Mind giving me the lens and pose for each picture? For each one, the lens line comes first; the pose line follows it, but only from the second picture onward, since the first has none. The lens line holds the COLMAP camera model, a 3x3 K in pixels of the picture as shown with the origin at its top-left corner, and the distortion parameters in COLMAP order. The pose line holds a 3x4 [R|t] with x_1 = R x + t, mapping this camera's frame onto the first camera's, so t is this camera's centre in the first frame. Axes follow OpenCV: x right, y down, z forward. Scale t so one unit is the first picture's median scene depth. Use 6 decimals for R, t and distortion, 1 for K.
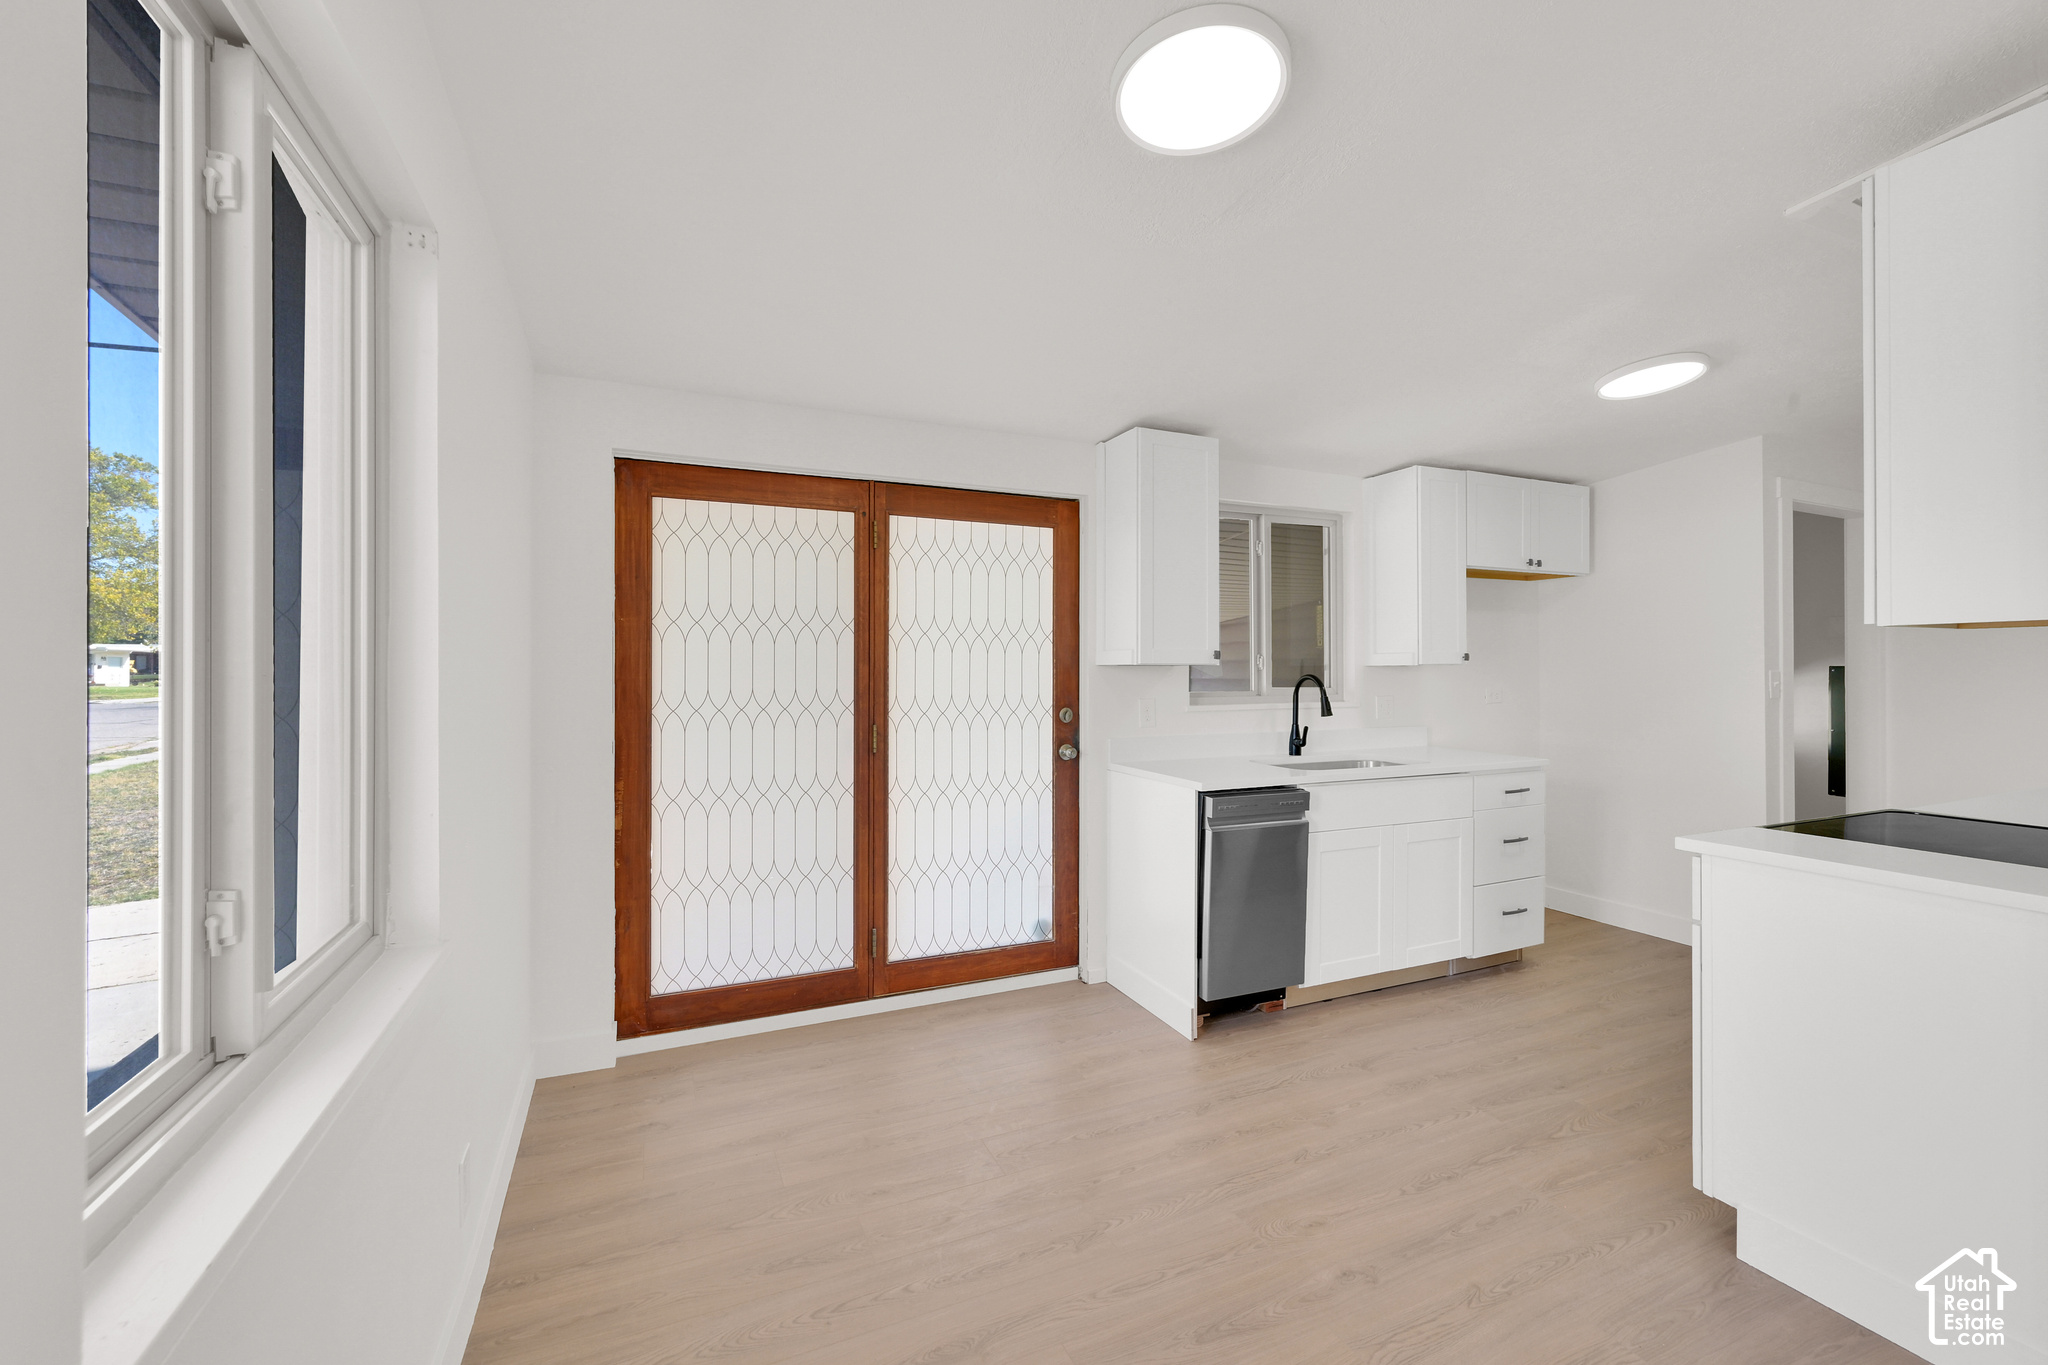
lens RADIAL K [[829.0, 0, 1016.7], [0, 829.0, 675.2], [0, 0, 1]] dist [-0.000109, -0.000033]
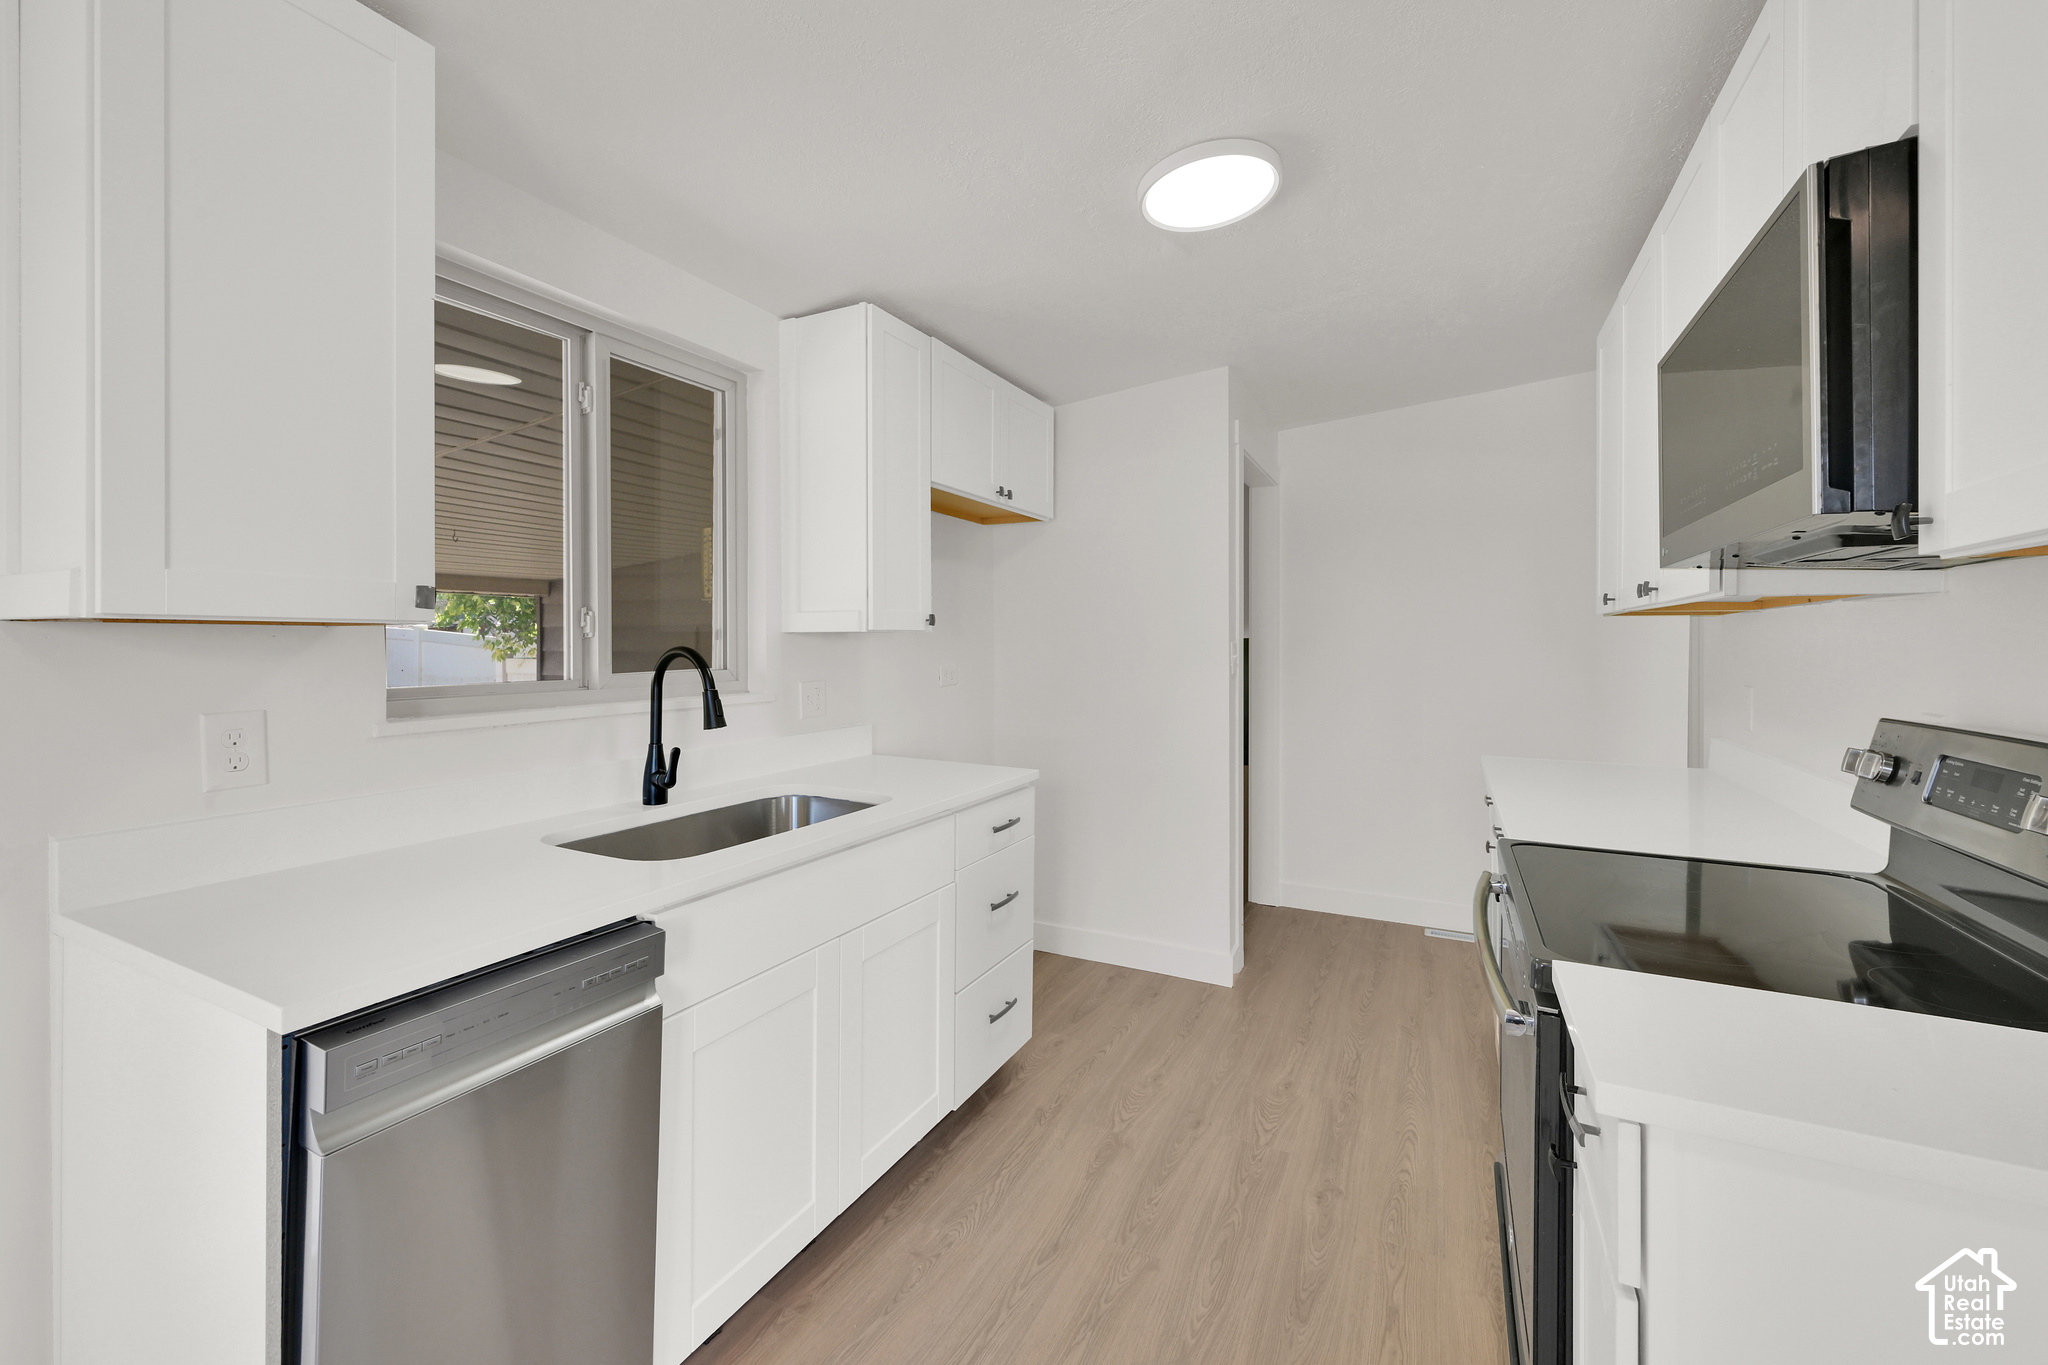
lens RADIAL K [[834.7, 0, 1017.2], [0, 834.7, 647.4], [0, 0, 1]] dist [-0.000339, -0.000103]
pose [[0.774124, 0.000460, 0.633034, 0.179747], [-0.002677, 0.999993, 0.002548, -0.002516], [-0.633028, -0.003667, 0.774120, 0.451585]]
